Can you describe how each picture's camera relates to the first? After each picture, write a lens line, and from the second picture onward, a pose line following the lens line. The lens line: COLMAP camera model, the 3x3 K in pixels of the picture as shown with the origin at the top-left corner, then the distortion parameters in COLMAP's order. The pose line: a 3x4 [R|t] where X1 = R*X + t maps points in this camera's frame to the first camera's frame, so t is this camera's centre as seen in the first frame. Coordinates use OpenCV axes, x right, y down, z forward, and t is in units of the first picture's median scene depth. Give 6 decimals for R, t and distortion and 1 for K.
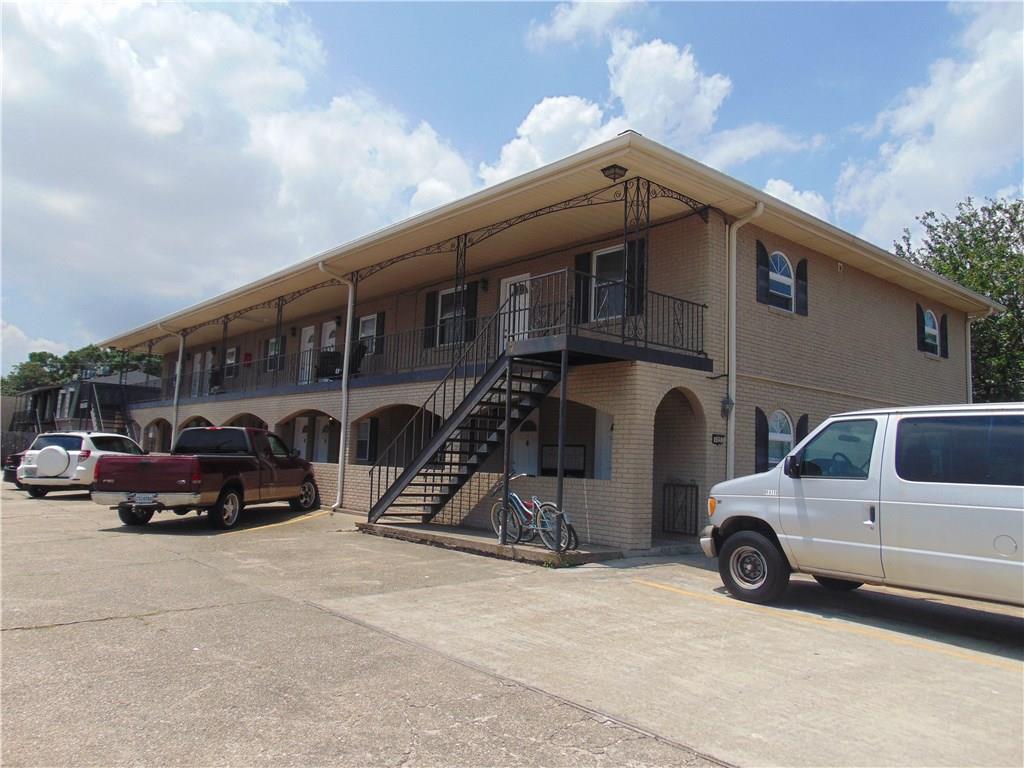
lens RADIAL K [[760.7, 0, 513.7], [0, 760.7, 385.2], [0, 0, 1]] dist [-0.007479, 0.031755]
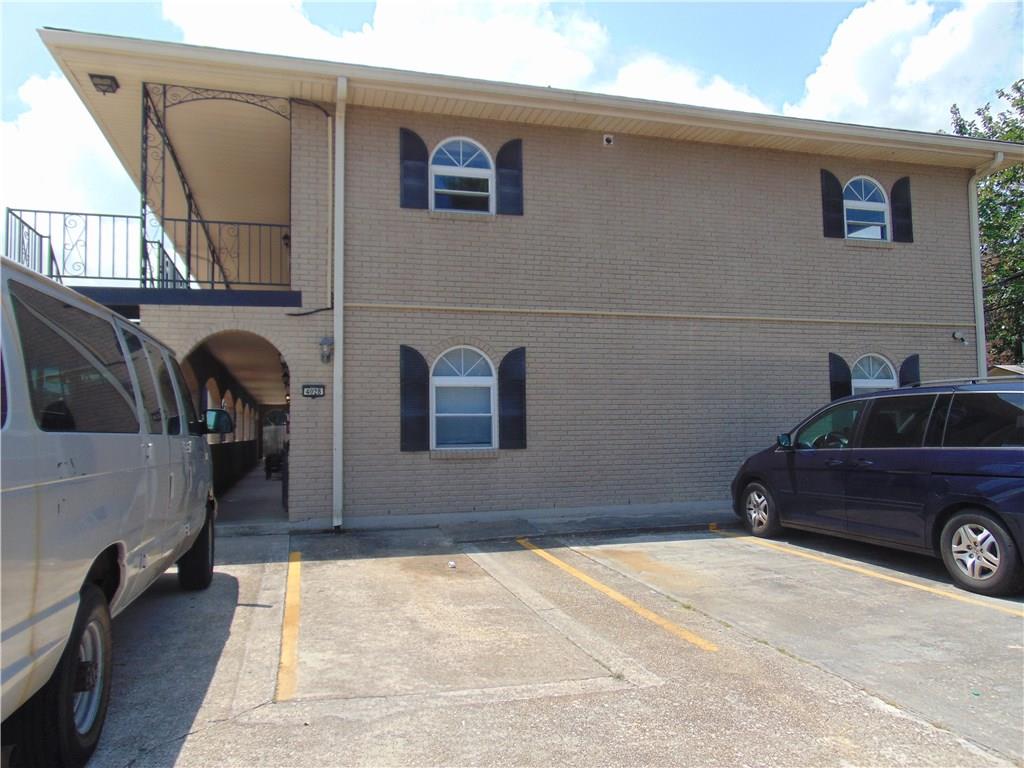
lens RADIAL K [[760.7, 0, 514.5], [0, 760.7, 379.2], [0, 0, 1]] dist [-0.007479, 0.031755]
pose [[0.912646, -0.081341, -0.400575, 0.773609], [0.093798, 0.995524, 0.011551, 0.069231], [0.397843, -0.048116, 0.916191, 0.356471]]
